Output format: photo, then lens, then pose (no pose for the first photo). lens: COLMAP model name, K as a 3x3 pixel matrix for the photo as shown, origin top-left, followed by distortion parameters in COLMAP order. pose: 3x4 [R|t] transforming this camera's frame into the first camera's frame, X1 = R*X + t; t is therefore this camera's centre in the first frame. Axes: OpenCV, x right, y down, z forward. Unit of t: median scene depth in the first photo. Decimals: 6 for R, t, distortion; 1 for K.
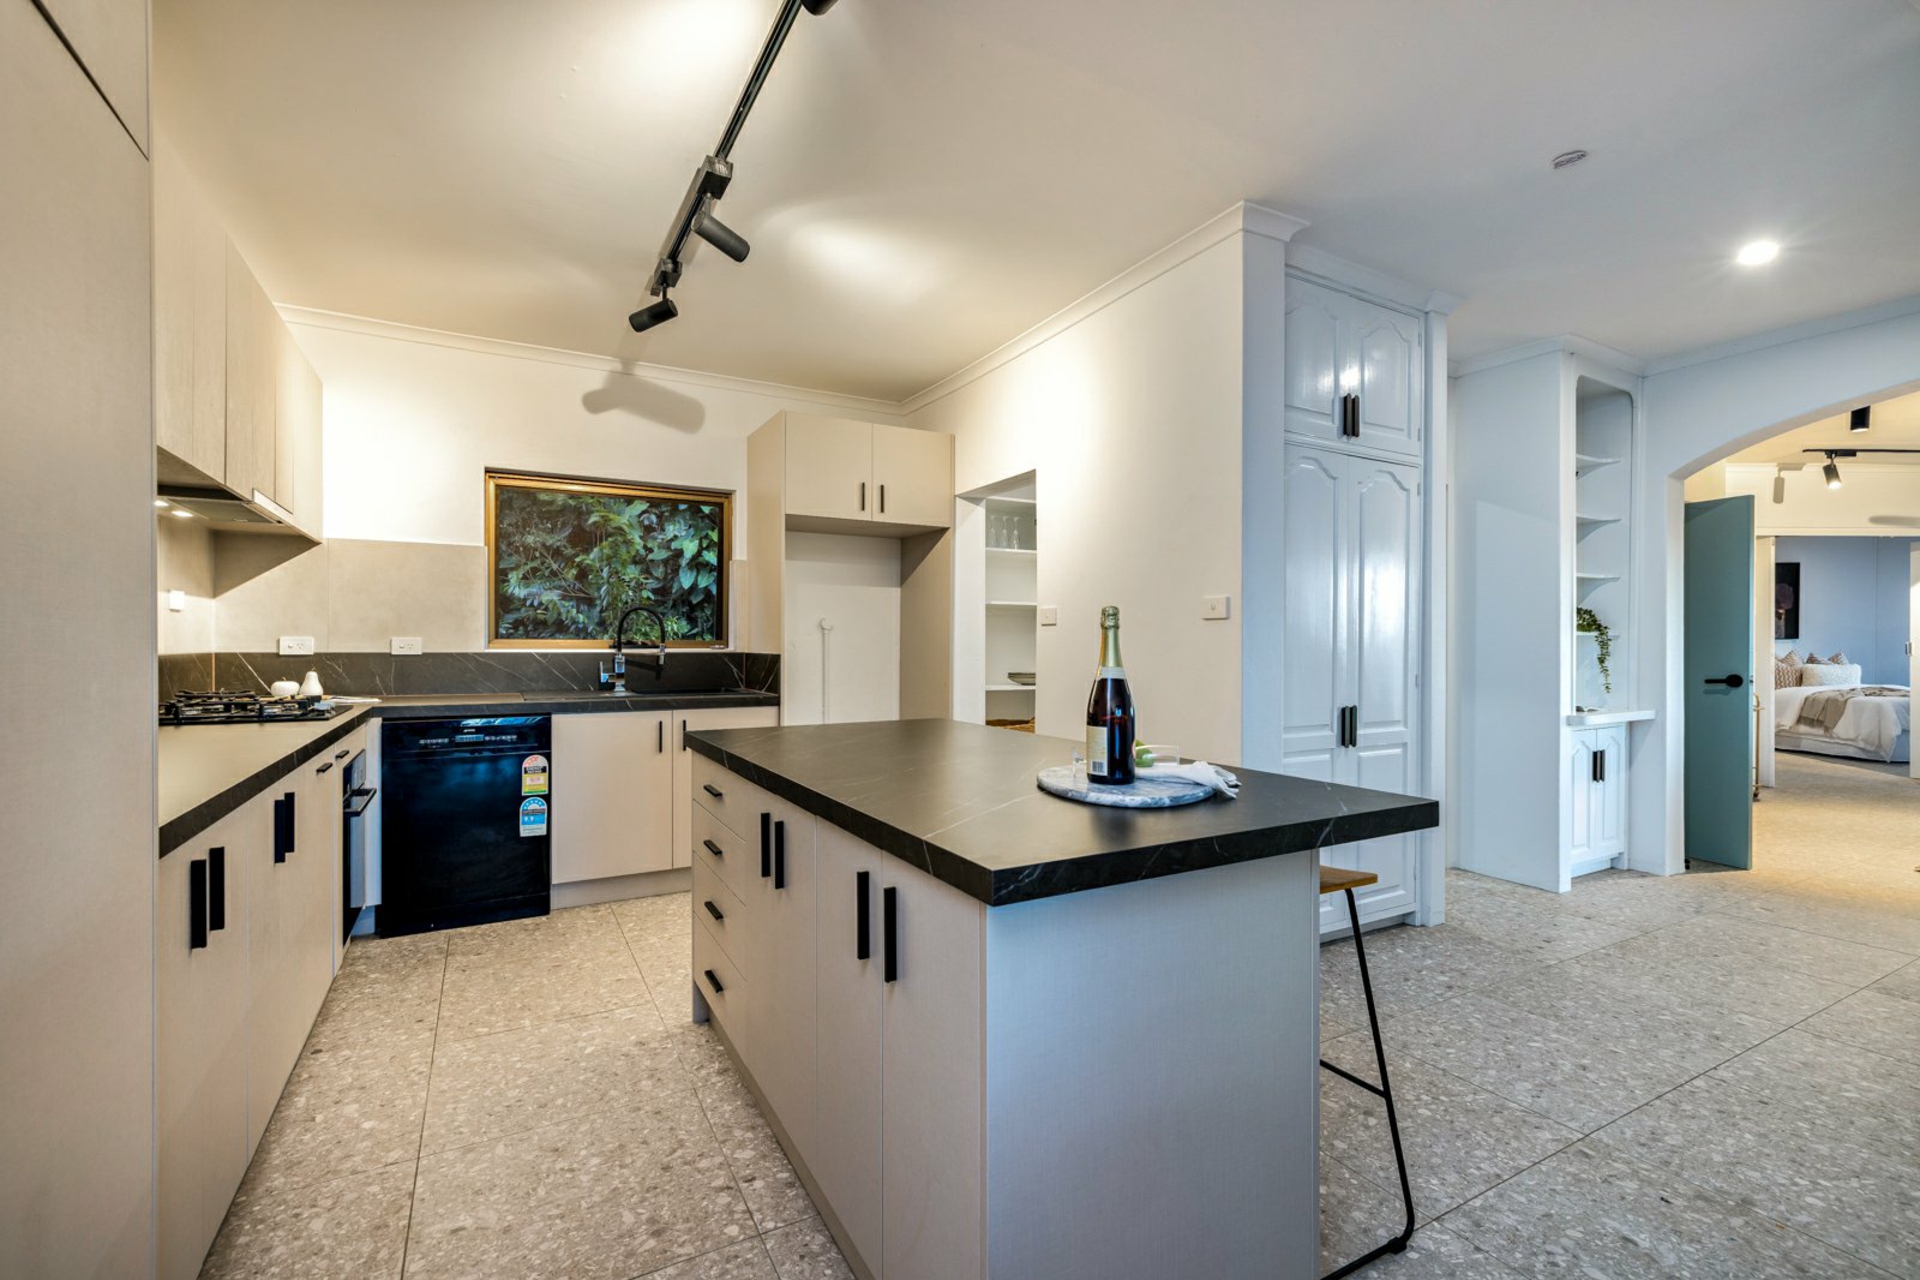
lens RADIAL K [[827.5, 0, 957.9], [0, 827.5, 644.0], [0, 0, 1]] dist [0.002064, 0.001623]
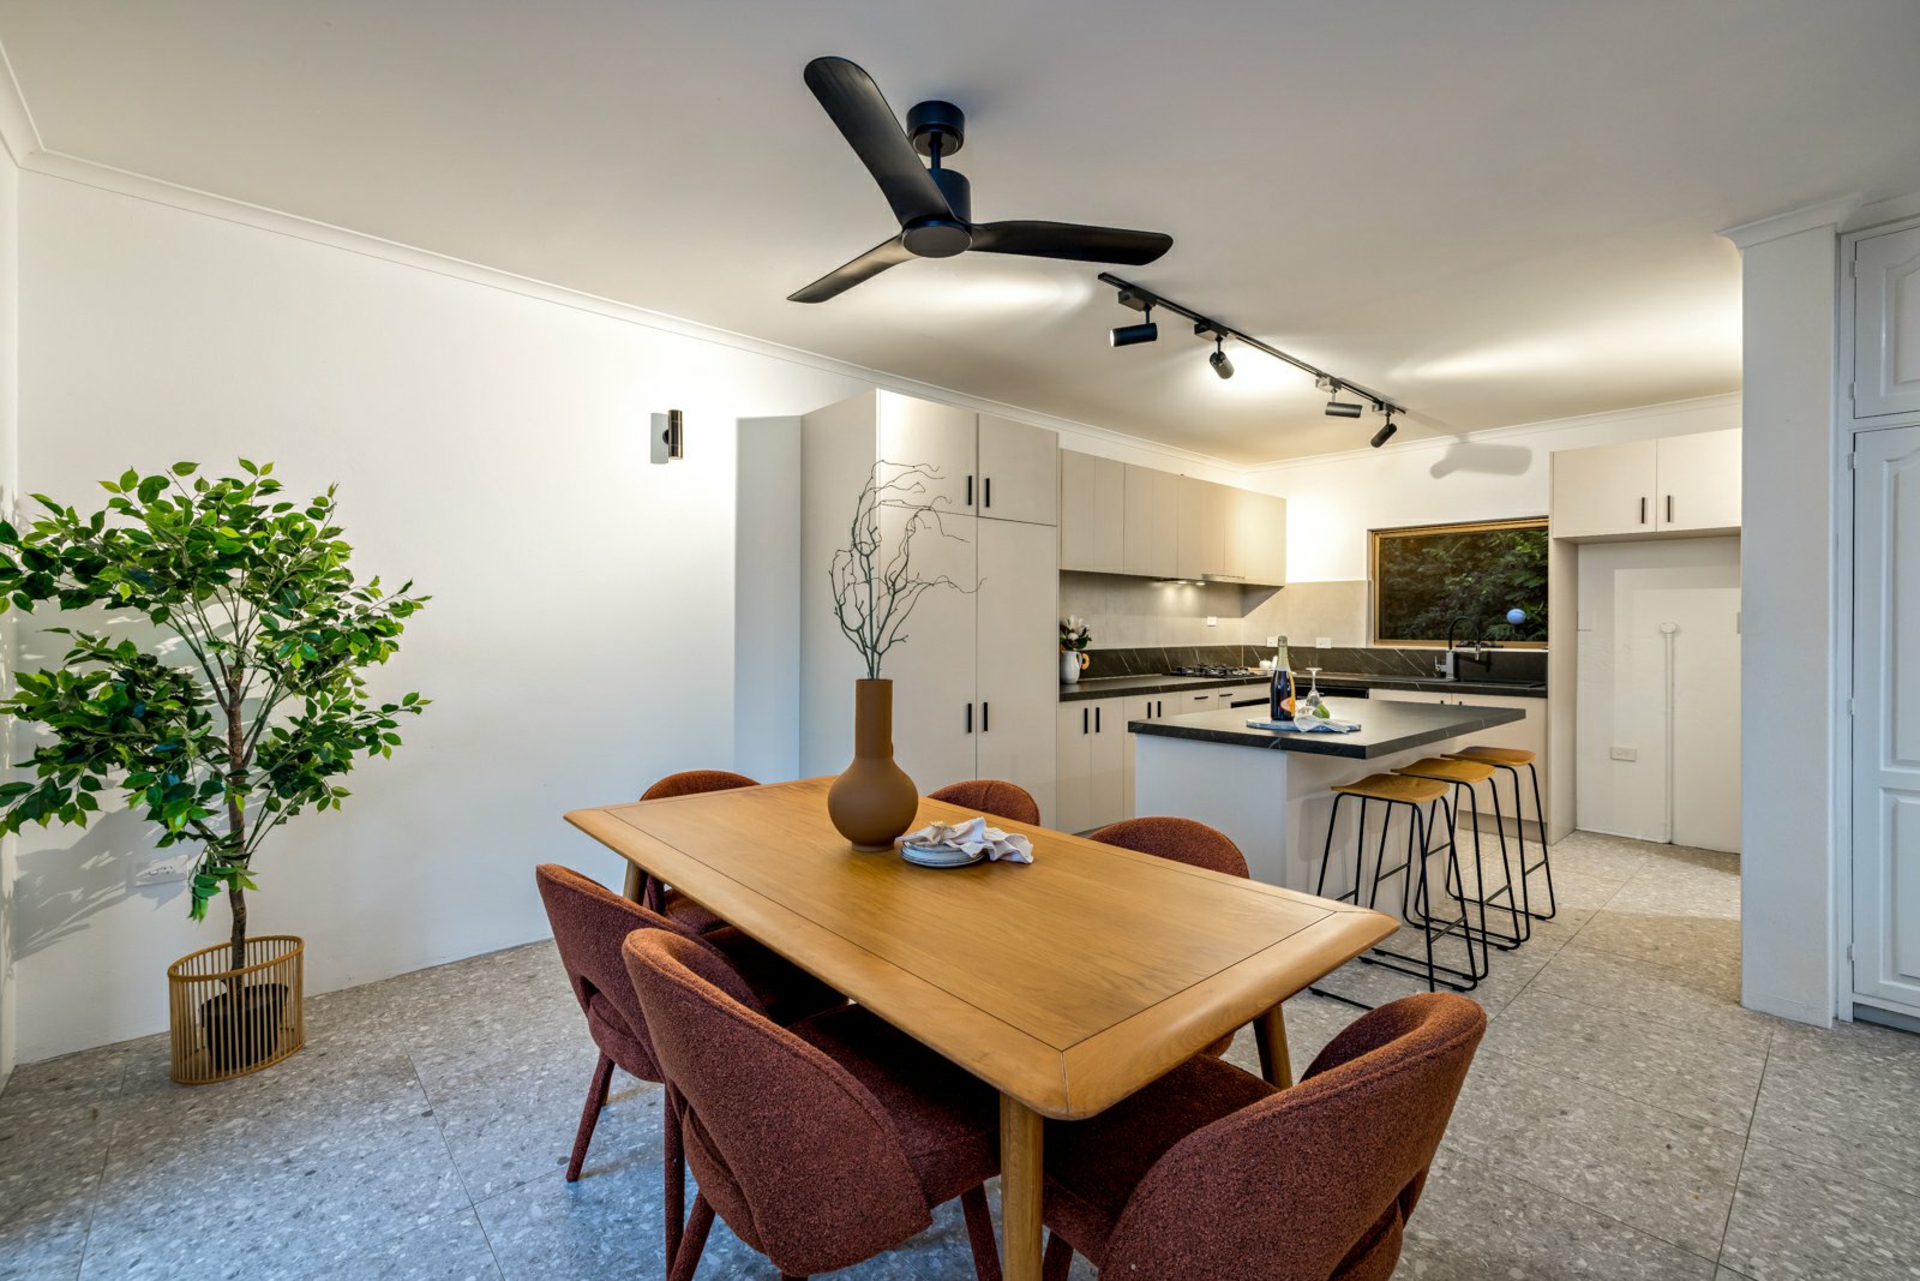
lens RADIAL K [[827.5, 0, 959.3], [0, 827.5, 637.6], [0, 0, 1]] dist [0.002064, 0.001623]
pose [[0.220869, 0.011757, -0.975233, 0.790418], [-0.003808, 0.999930, 0.011192, -0.024154], [0.975296, 0.001242, 0.220899, -0.103247]]
